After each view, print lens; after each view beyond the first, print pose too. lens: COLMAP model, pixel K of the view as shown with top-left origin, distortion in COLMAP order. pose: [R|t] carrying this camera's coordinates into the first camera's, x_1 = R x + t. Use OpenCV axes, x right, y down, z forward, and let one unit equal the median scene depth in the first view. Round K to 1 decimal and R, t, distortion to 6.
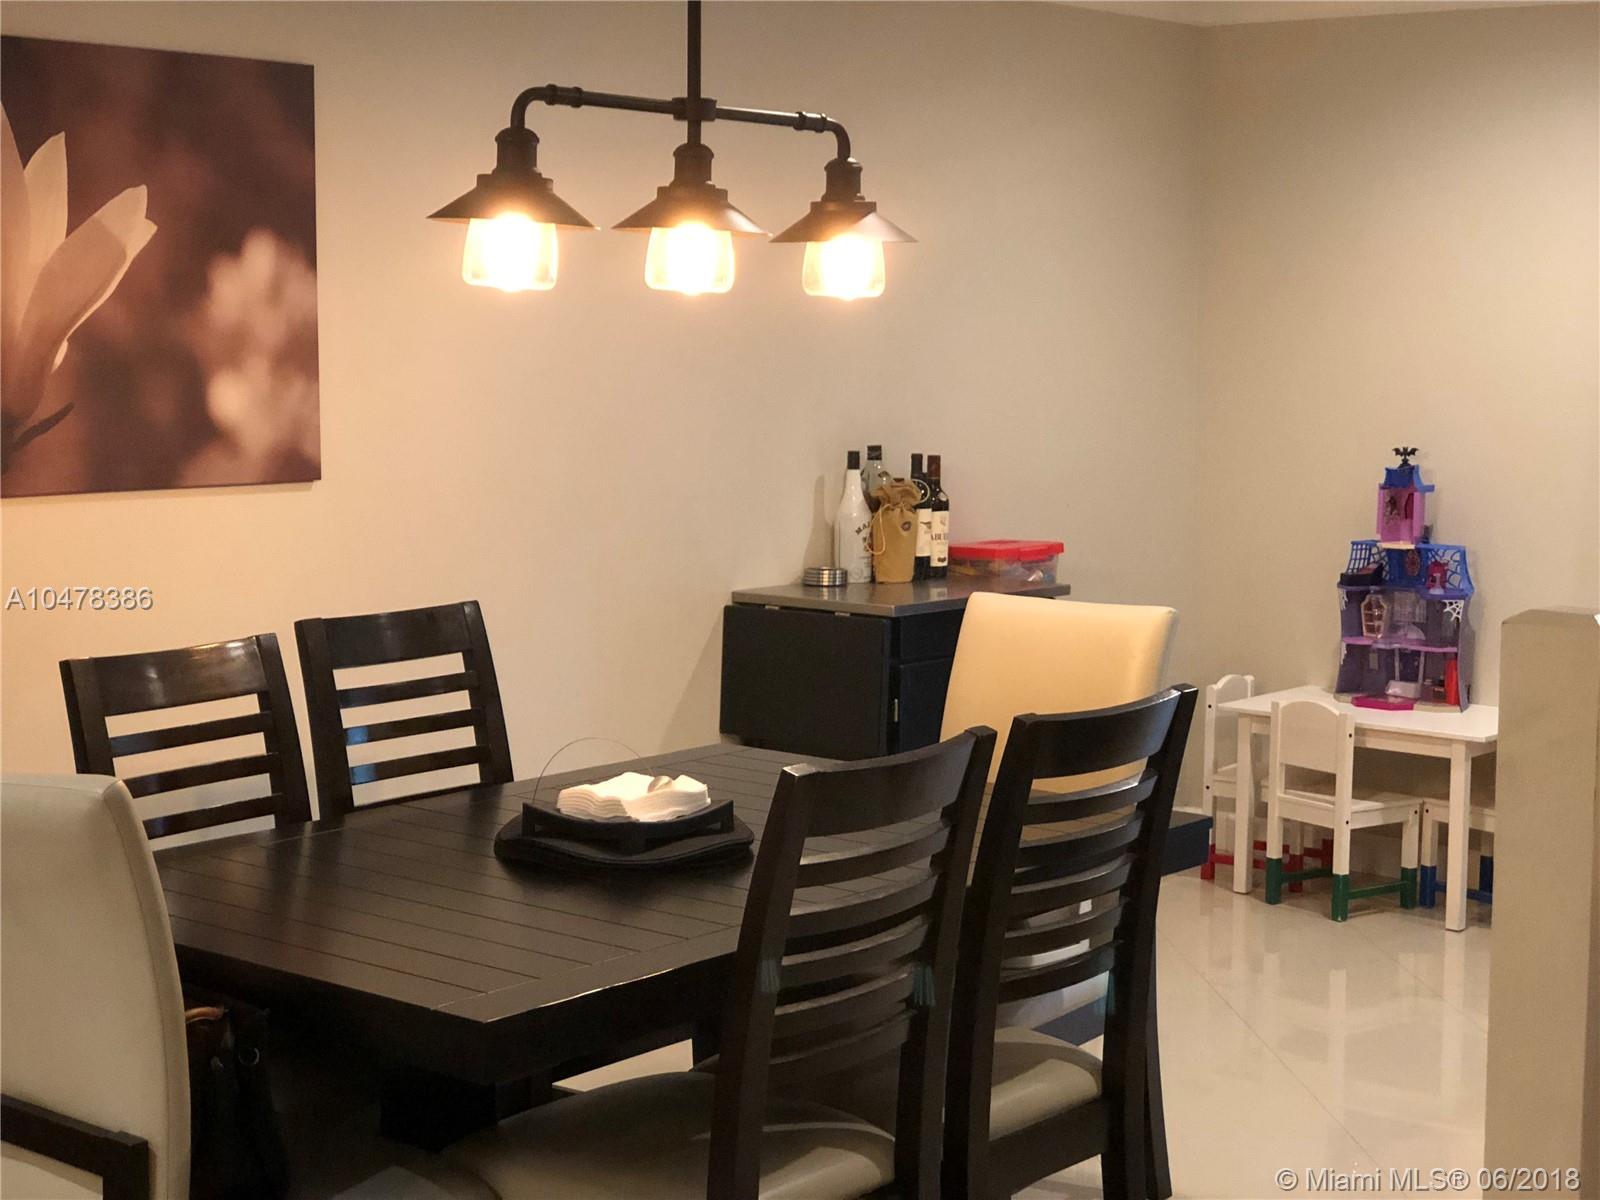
lens RADIAL K [[2588.5, 0, 801.8], [0, 2588.5, 543.2], [0, 0, 1]] dist [0.031874, 0.106573]
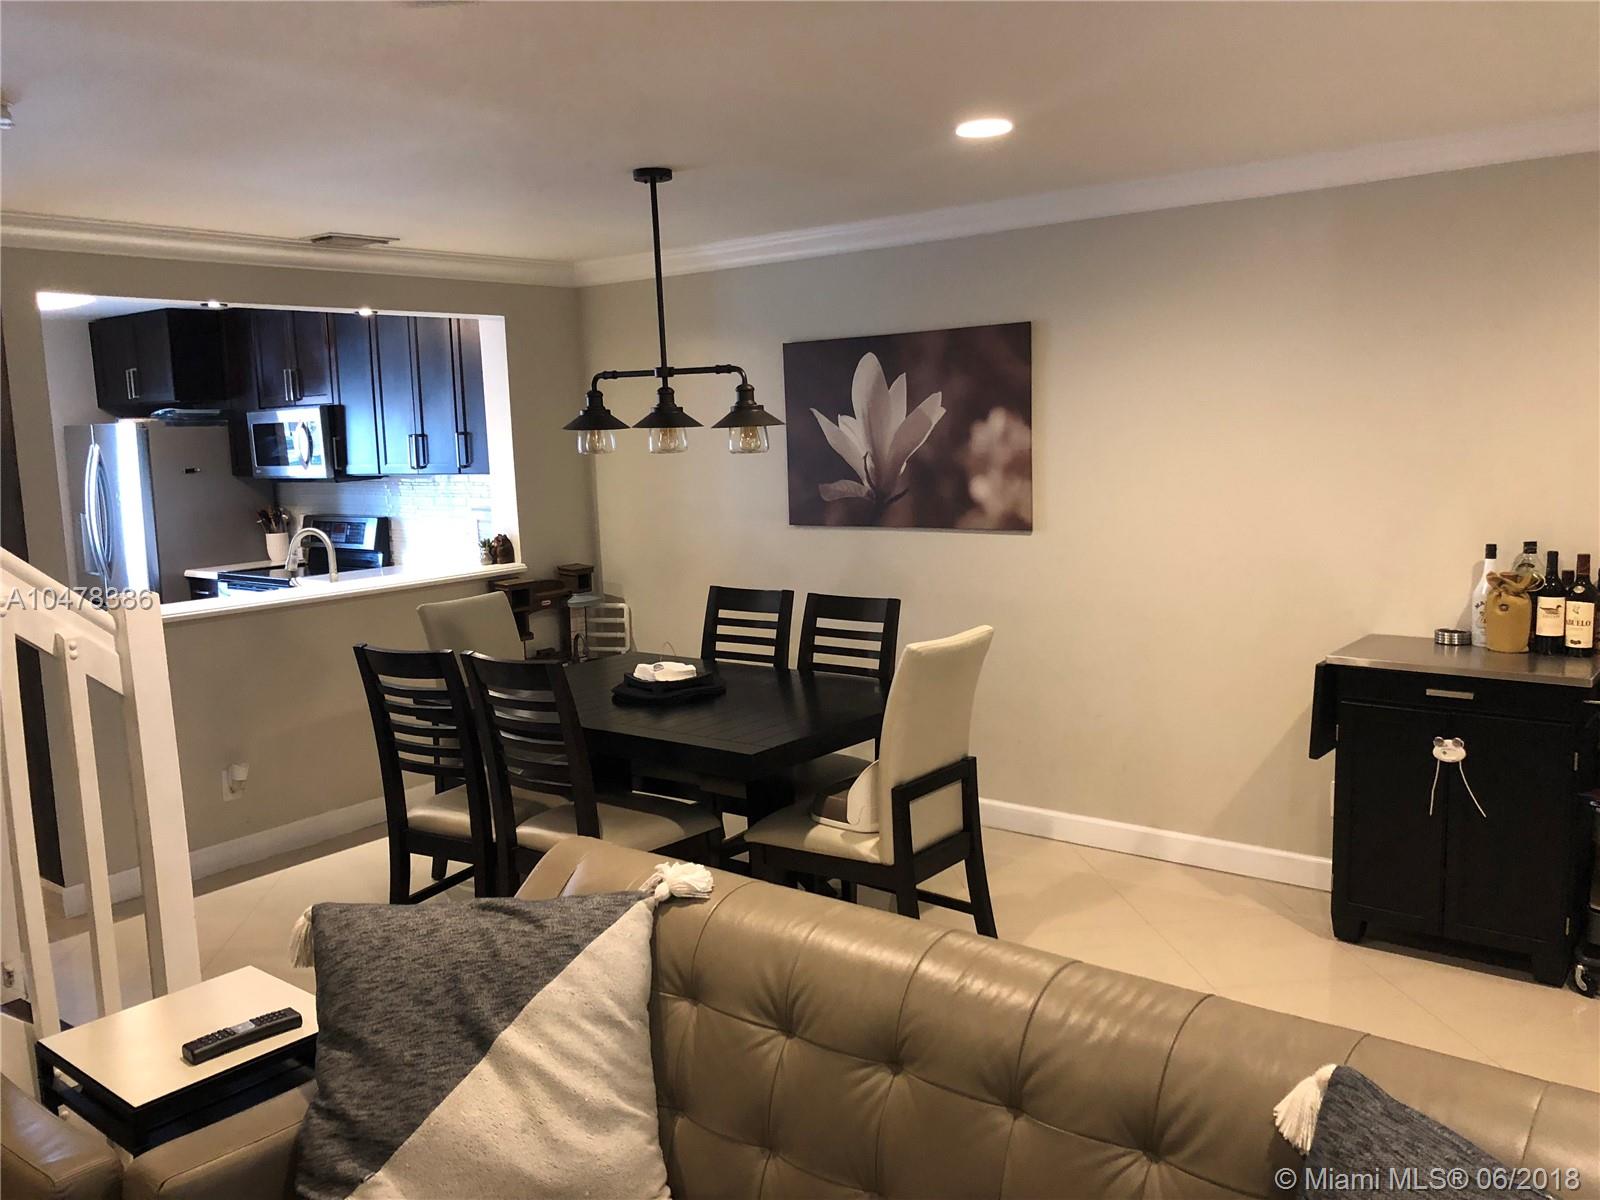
lens RADIAL K [[1309.5, 0, 800.0], [0, 1309.5, 600.0], [0, 0, 1]] dist [0.013446, 0.005439]
pose [[0.038942, 0.124411, -0.991466, 0.655561], [-0.055820, 0.990940, 0.122152, -0.068659], [0.997681, 0.050587, 0.045533, 0.633205]]
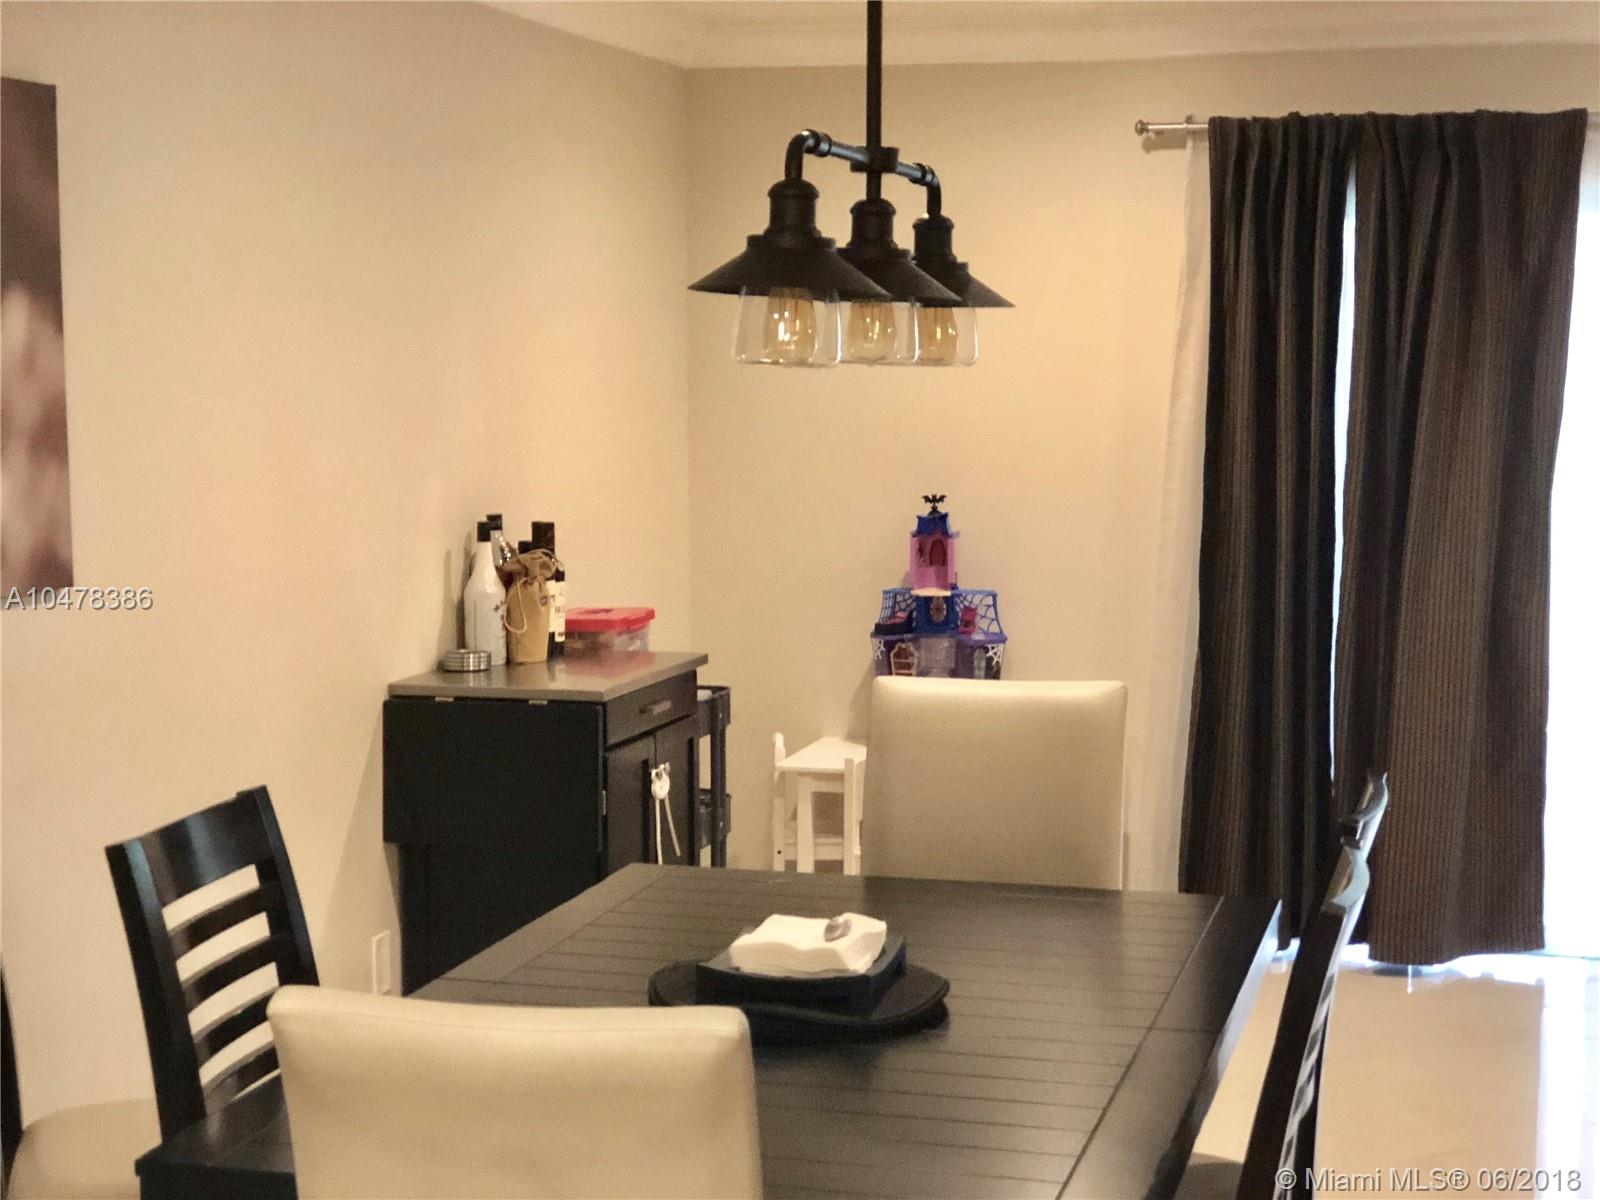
lens RADIAL K [[2588.5, 0, 801.8], [0, 2588.5, 543.2], [0, 0, 1]] dist [0.031874, 0.106573]
pose [[0.910293, -0.041324, 0.411897, -0.255100], [0.045861, 0.998947, -0.001132, -0.021759], [-0.411417, 0.019920, 0.911230, 0.122137]]
